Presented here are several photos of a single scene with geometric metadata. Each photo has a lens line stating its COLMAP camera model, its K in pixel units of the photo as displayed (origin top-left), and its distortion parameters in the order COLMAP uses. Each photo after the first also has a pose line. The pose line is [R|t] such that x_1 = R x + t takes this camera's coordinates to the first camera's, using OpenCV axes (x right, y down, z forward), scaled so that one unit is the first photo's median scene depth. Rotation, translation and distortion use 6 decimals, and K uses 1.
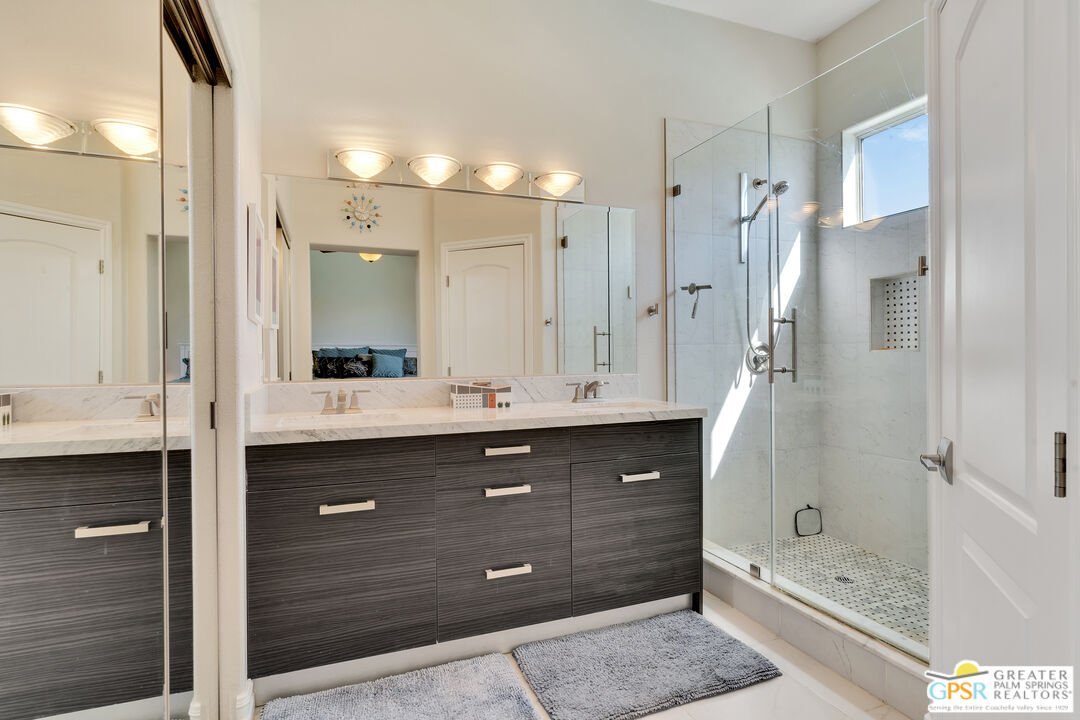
lens RADIAL K [[558.0, 0, 542.5], [0, 558.0, 356.4], [0, 0, 1]] dist [-0.000958, 0.000273]
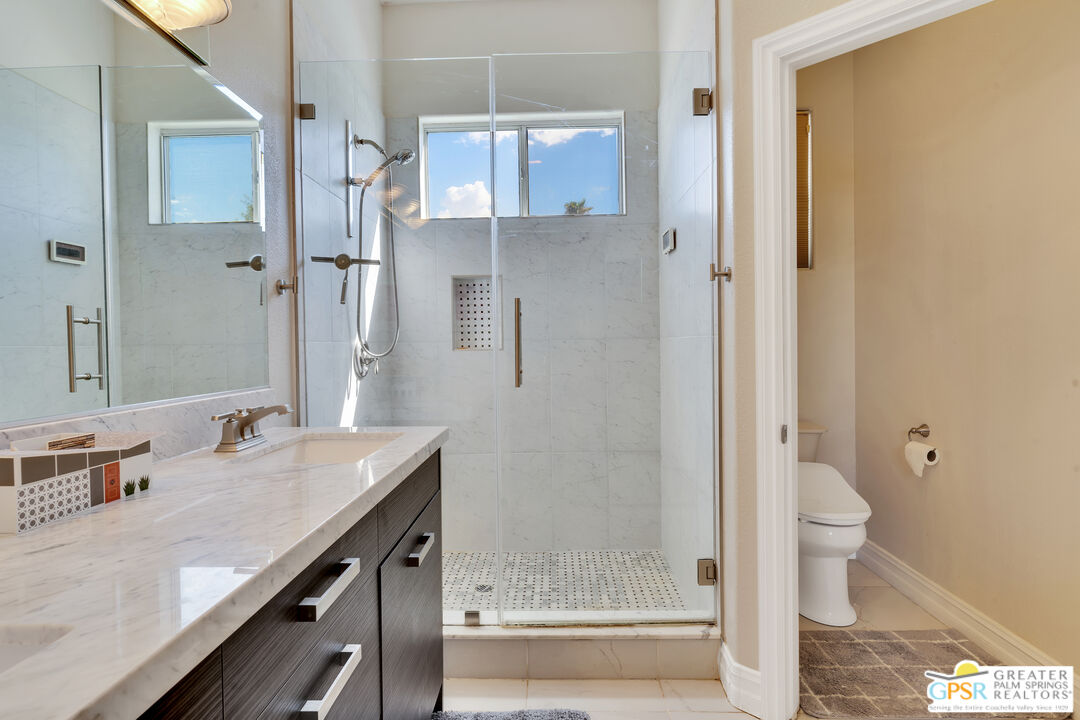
lens RADIAL K [[558.0, 0, 540.8], [0, 558.0, 356.6], [0, 0, 1]] dist [-0.000958, 0.000273]
pose [[0.386400, -0.014413, 0.922219, -0.336267], [0.016640, 0.999824, 0.008653, -0.005026], [-0.922181, 0.012002, 0.386572, 0.597401]]
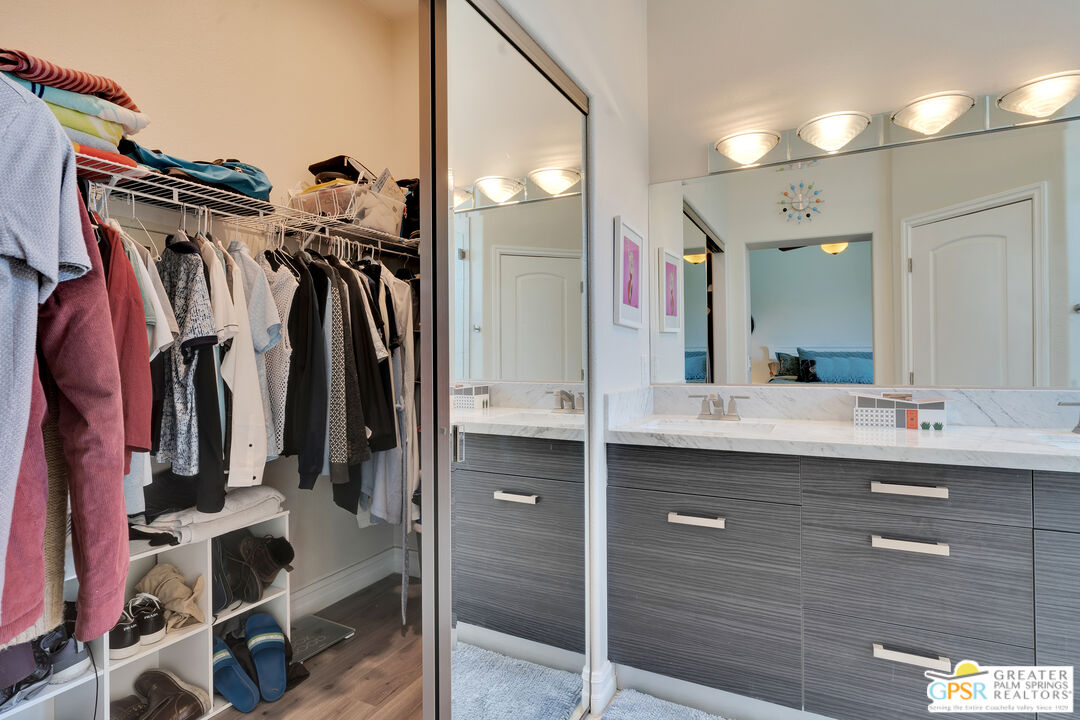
lens RADIAL K [[558.0, 0, 538.5], [0, 558.0, 356.4], [0, 0, 1]] dist [-0.000958, 0.000273]
pose [[0.666965, -0.000981, -0.745088, 0.135427], [-0.001432, 0.999996, -0.002598, -0.001926], [0.745088, 0.002800, 0.666961, 0.136342]]
